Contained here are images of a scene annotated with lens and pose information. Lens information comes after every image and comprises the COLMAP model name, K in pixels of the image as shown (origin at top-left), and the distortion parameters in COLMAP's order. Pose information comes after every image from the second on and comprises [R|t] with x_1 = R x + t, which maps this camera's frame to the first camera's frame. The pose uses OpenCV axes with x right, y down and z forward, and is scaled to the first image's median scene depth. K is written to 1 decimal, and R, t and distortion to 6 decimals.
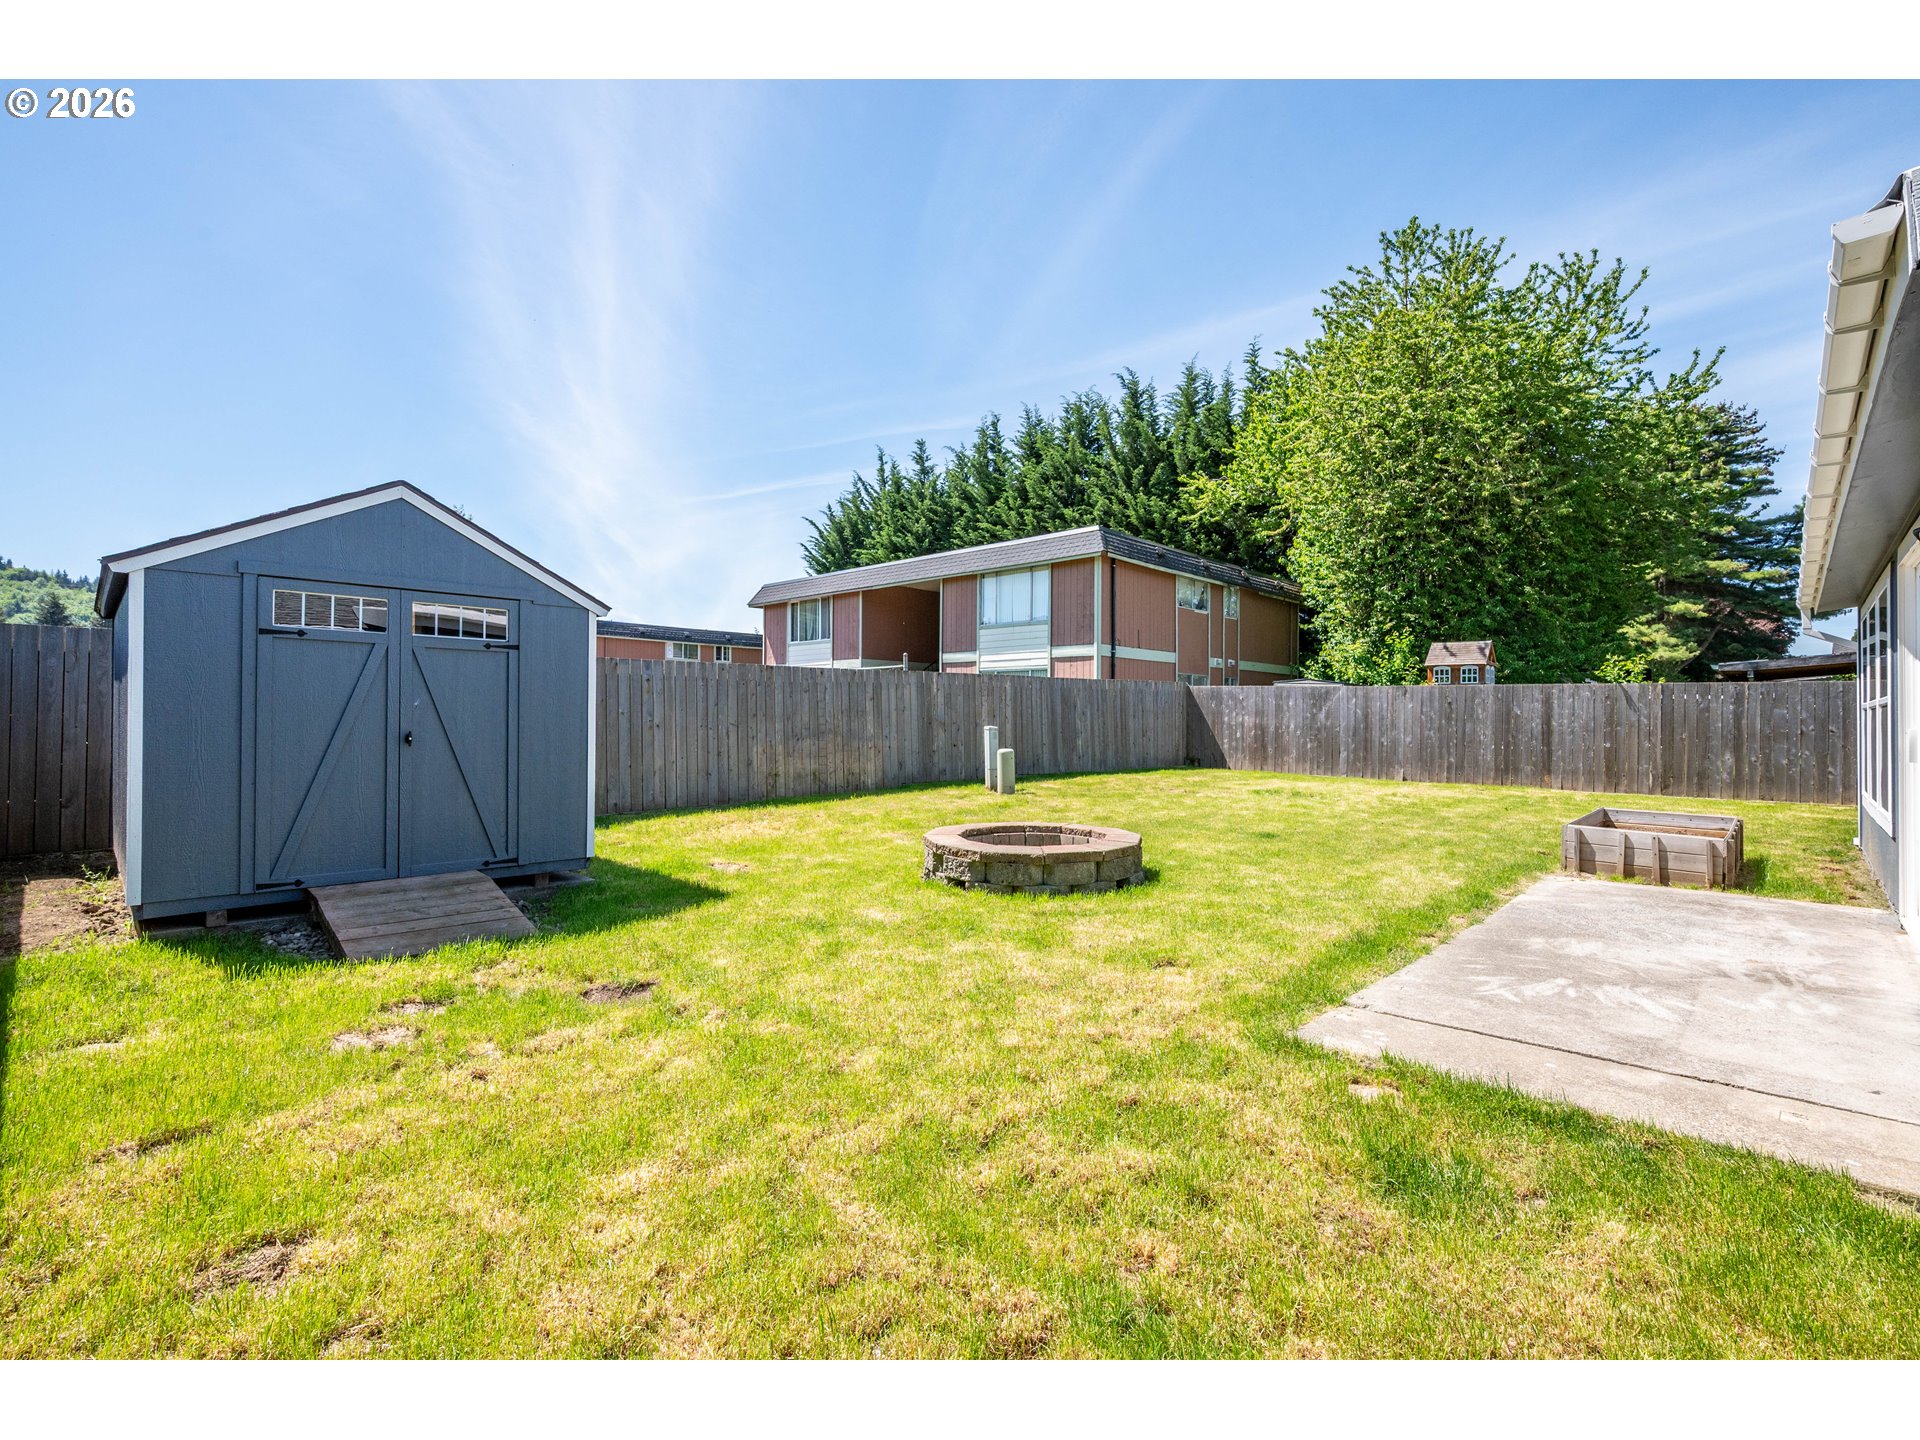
lens RADIAL K [[862.2, 0, 961.7], [0, 862.2, 720.7], [0, 0, 1]] dist [0.018401, 0.000470]
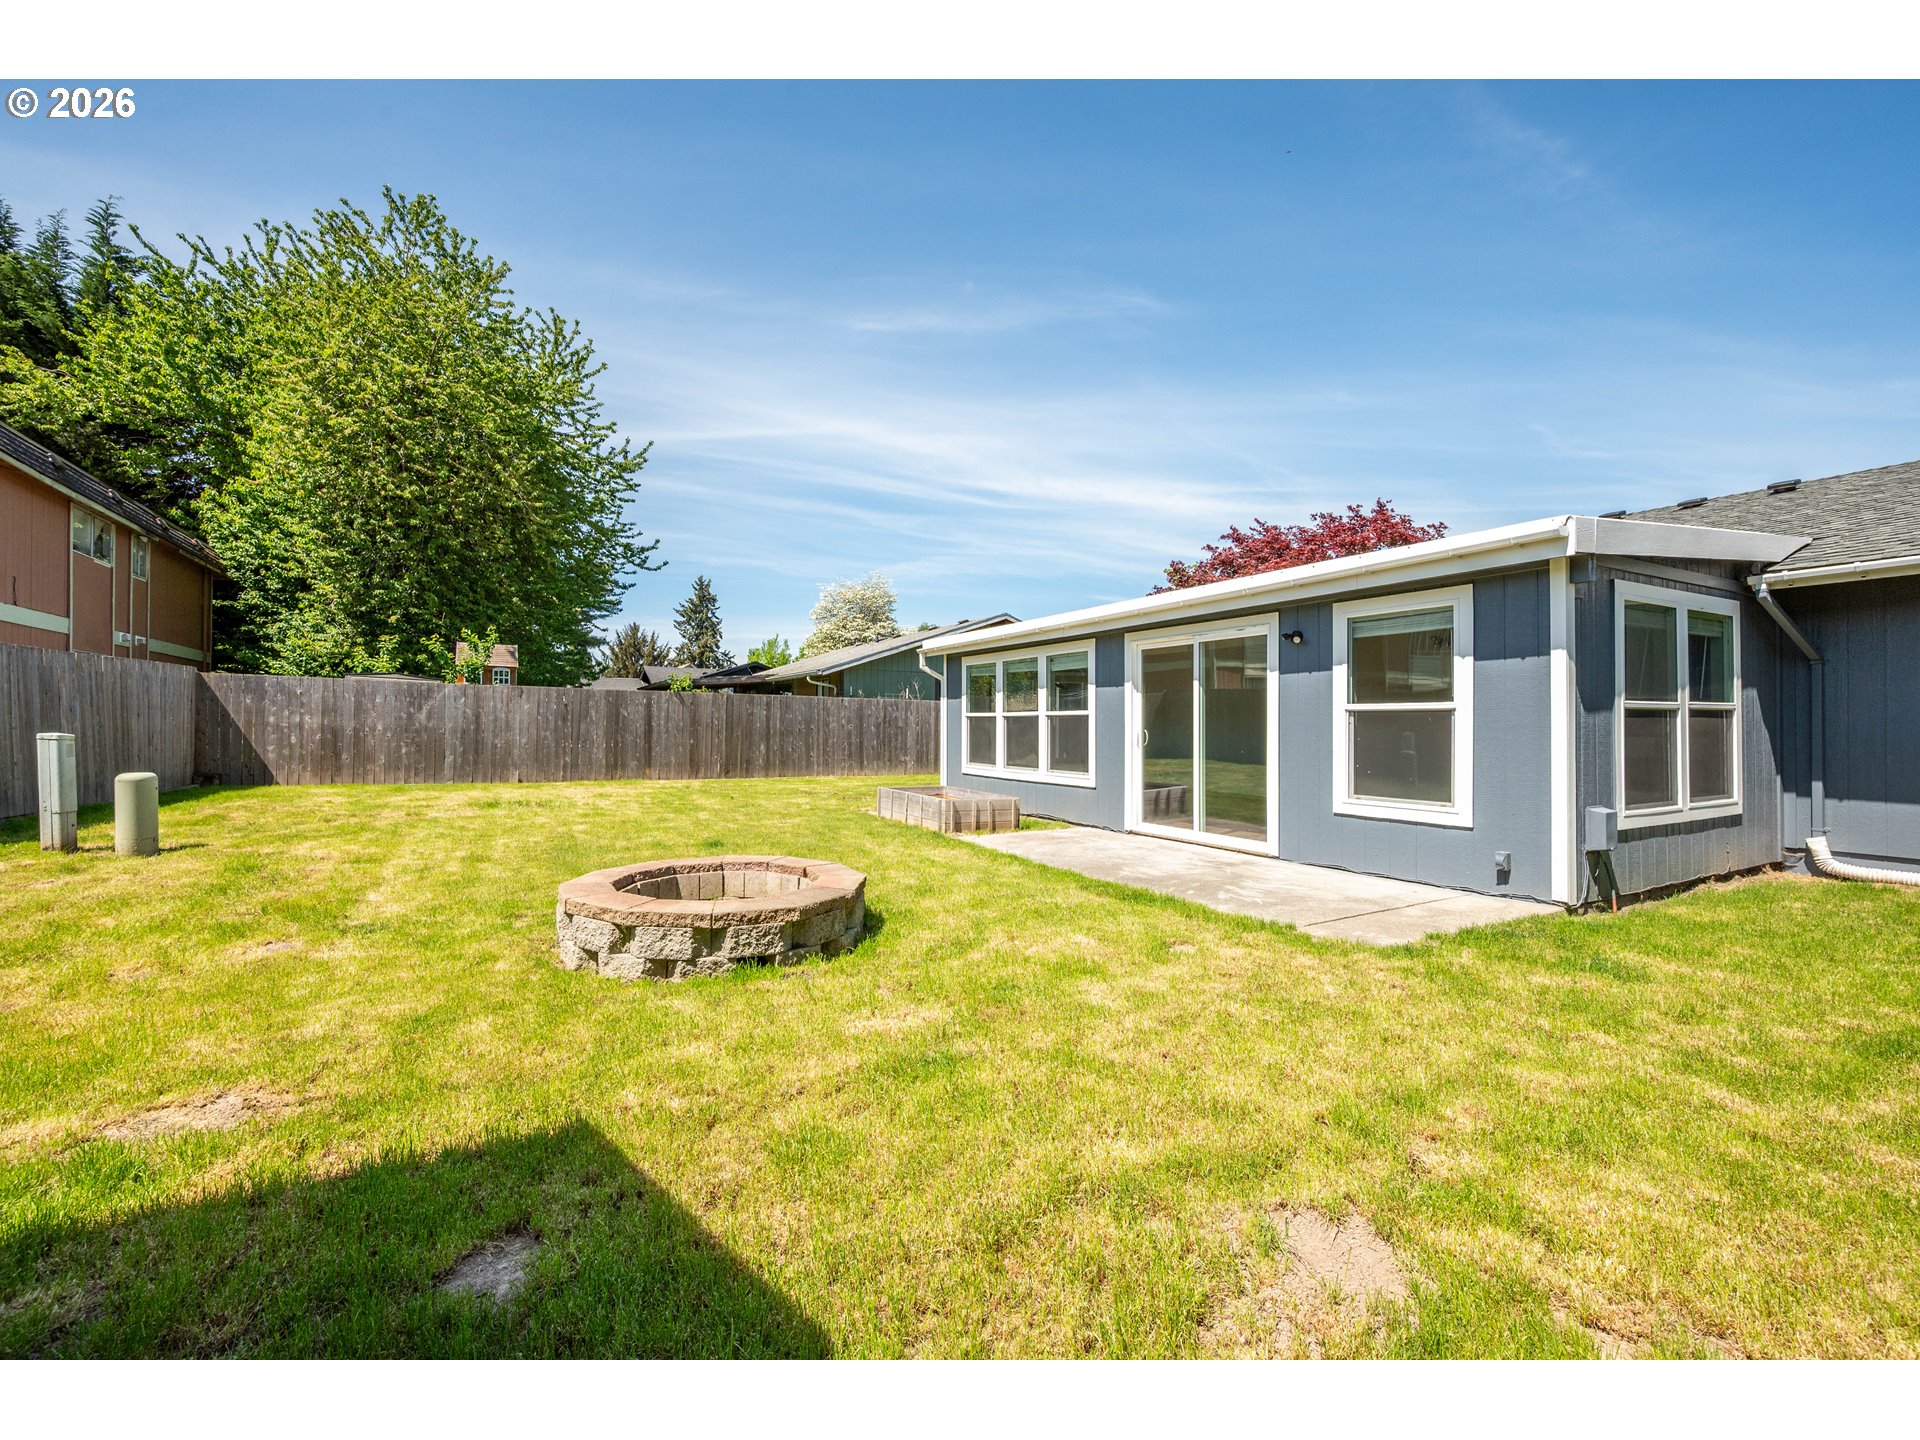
lens RADIAL K [[808.3, 0, 958.5], [0, 808.3, 718.9], [0, 0, 1]] dist [0.006312, -0.001732]
pose [[0.306359, 0.003083, 0.951911, -0.208135], [-0.002618, 0.999994, -0.002396, -0.002033], [-0.951912, -0.001758, 0.306365, 0.234697]]
